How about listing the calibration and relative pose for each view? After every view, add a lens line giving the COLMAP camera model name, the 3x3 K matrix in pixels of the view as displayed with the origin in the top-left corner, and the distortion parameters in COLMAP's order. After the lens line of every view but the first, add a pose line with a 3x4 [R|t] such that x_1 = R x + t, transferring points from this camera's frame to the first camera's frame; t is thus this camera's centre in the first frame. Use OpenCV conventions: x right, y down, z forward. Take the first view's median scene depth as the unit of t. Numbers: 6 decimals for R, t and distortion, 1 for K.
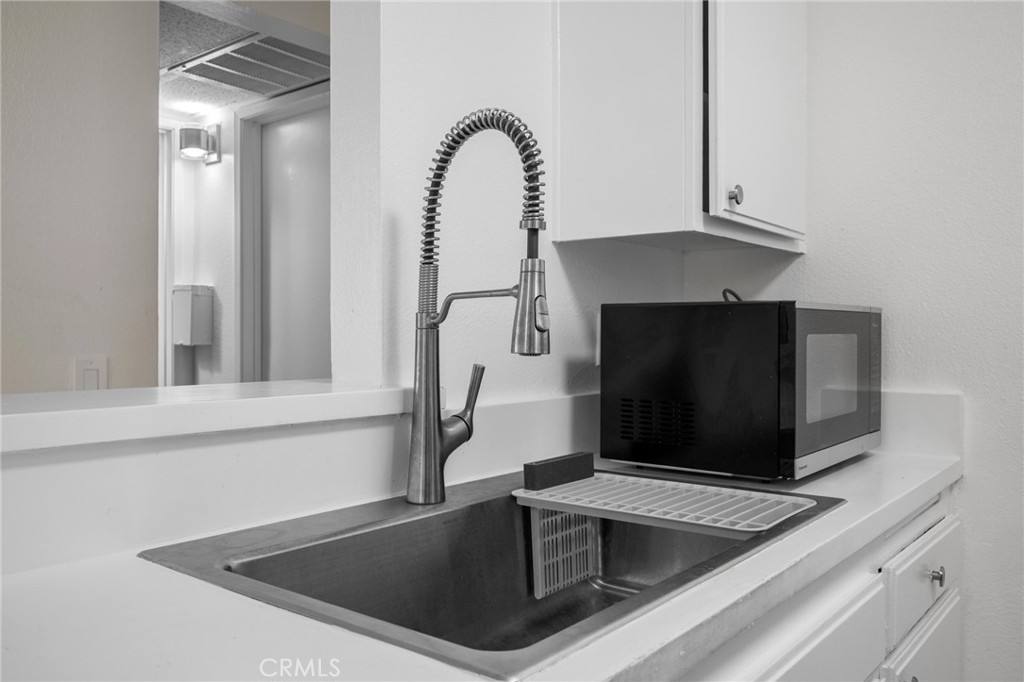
lens RADIAL K [[820.5, 0, 512.0], [0, 820.5, 341.0], [0, 0, 1]] dist [0.000229, -0.000026]
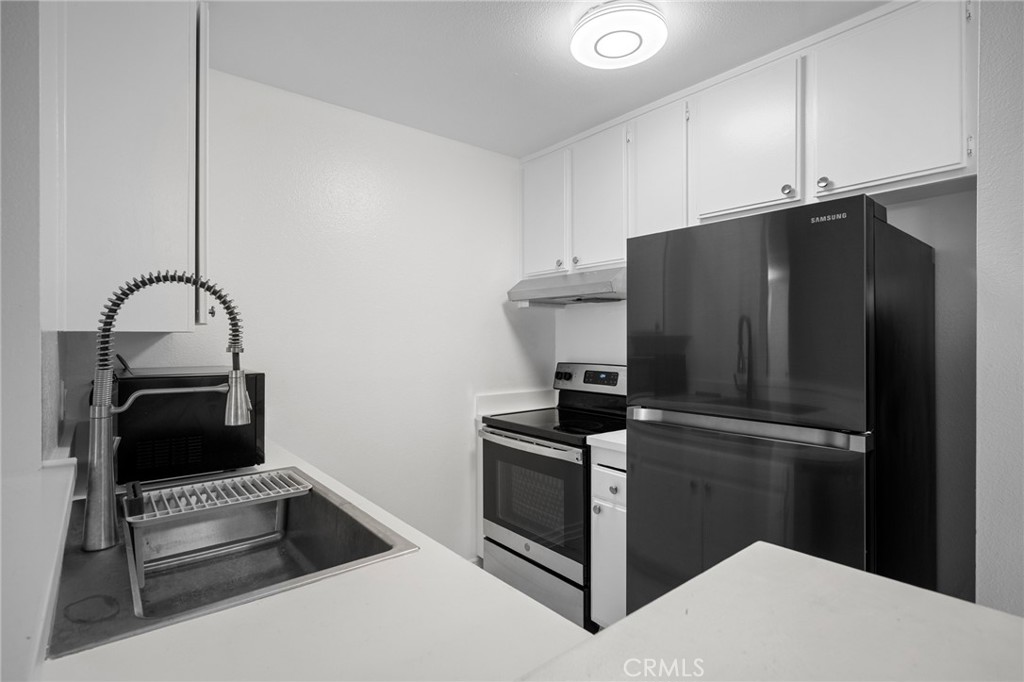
lens RADIAL K [[498.0, 0, 512.0], [0, 498.0, 341.0], [0, 0, 1]] dist [-0.000829, -0.000141]
pose [[0.203822, -0.008173, 0.978974, -0.887803], [0.005201, 0.999960, 0.007265, -0.166069], [-0.978994, 0.003611, 0.203856, 0.205825]]
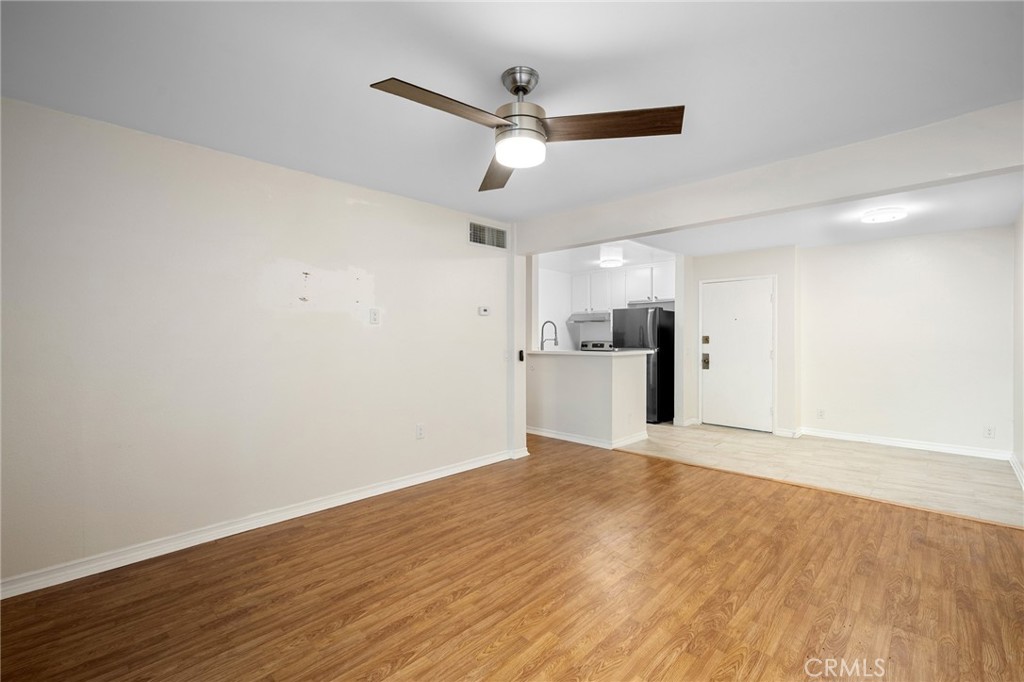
lens RADIAL K [[442.1, 0, 512.0], [0, 442.1, 341.0], [0, 0, 1]] dist [0.000225, 0.000026]
pose [[0.081526, -0.012154, 0.996597, -5.814369], [0.006812, 0.999909, 0.011637, -0.122228], [-0.996648, 0.005840, 0.081601, 1.132363]]
